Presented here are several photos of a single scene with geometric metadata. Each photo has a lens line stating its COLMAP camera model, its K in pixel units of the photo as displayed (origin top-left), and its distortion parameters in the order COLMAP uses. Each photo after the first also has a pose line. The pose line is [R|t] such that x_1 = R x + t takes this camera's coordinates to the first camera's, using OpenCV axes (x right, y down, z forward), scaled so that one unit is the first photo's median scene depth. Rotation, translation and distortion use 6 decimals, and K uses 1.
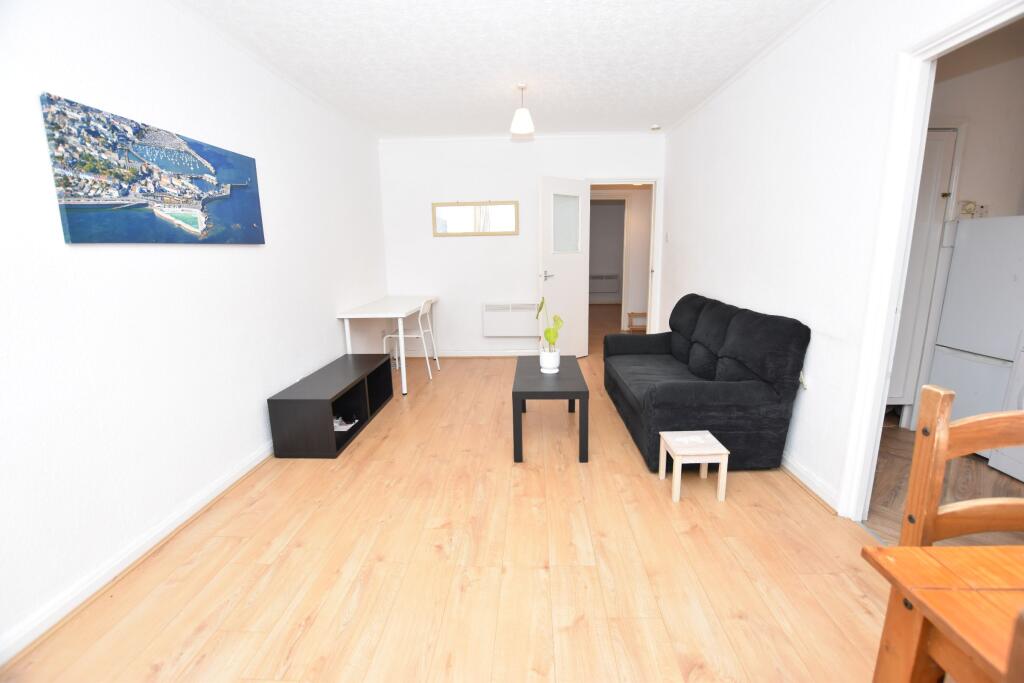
lens RADIAL K [[446.9, 0, 518.3], [0, 446.9, 339.2], [0, 0, 1]] dist [-0.024821, 0.000042]
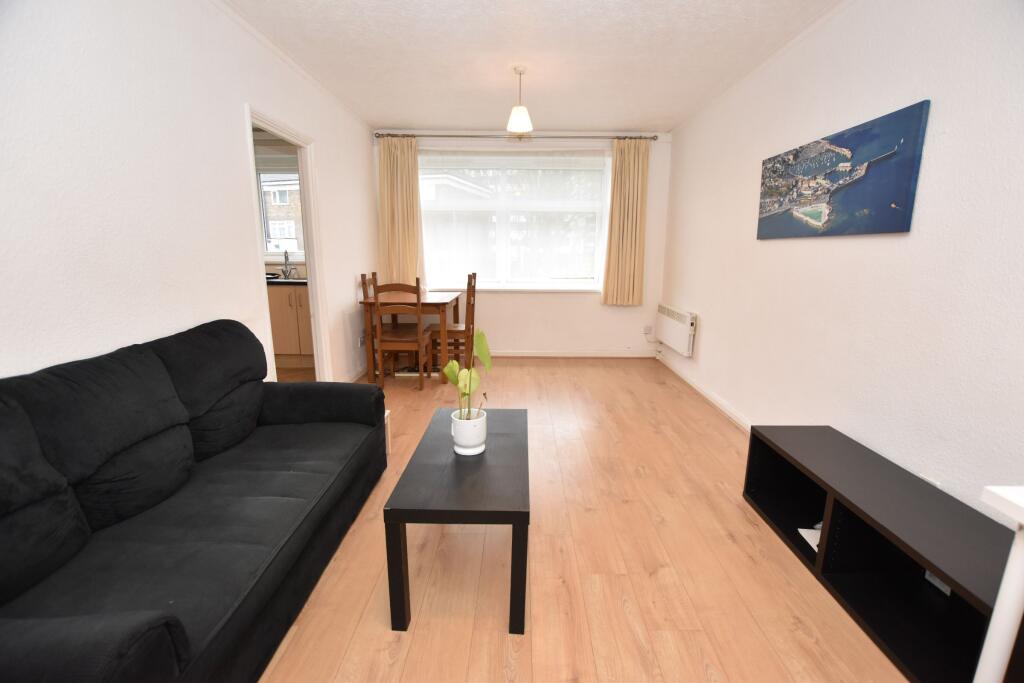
lens RADIAL K [[446.9, 0, 513.9], [0, 446.9, 339.2], [0, 0, 1]] dist [-0.024821, 0.000042]
pose [[-0.999832, 0.009407, -0.015714, 0.031021], [0.002607, 0.922377, 0.386282, -0.427778], [0.018128, 0.386176, -0.922247, 2.204778]]
